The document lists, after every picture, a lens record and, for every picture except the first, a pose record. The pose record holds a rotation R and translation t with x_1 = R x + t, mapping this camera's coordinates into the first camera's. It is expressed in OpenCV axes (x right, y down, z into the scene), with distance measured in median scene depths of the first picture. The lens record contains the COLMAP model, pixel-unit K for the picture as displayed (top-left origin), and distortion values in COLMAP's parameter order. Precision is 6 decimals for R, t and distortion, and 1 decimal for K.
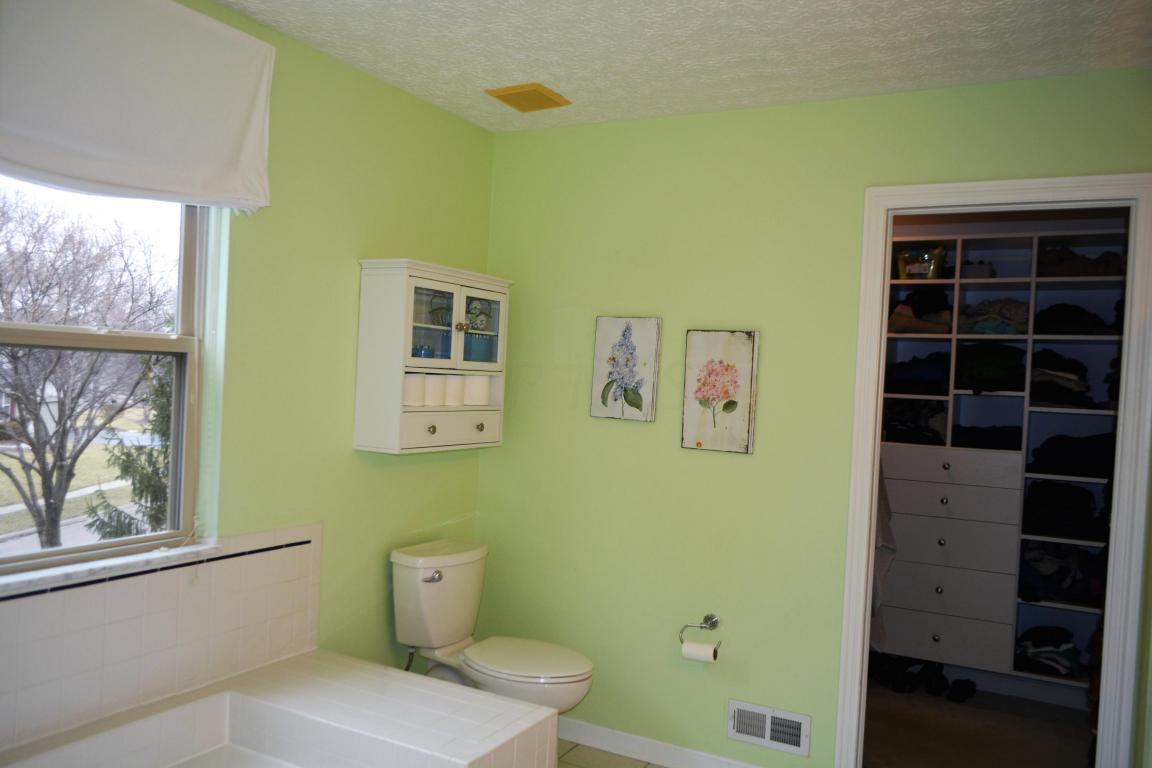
lens RADIAL K [[917.5, 0, 575.3], [0, 917.5, 387.0], [0, 0, 1]] dist [0.005228, 0.001634]
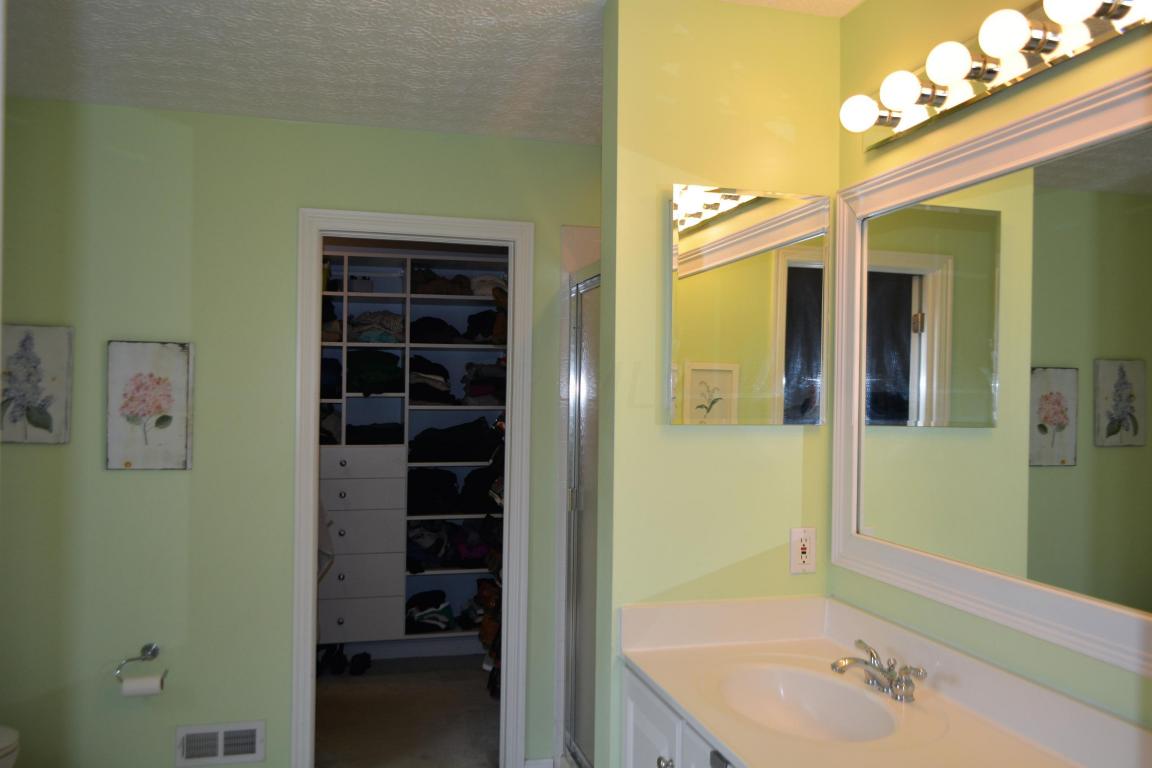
lens RADIAL K [[917.5, 0, 572.2], [0, 917.5, 386.4], [0, 0, 1]] dist [0.005228, 0.001634]
pose [[0.735930, -0.032037, 0.676299, -0.139437], [0.027895, 0.999466, 0.016991, -0.017000], [-0.676483, 0.006361, 0.736431, 0.010385]]
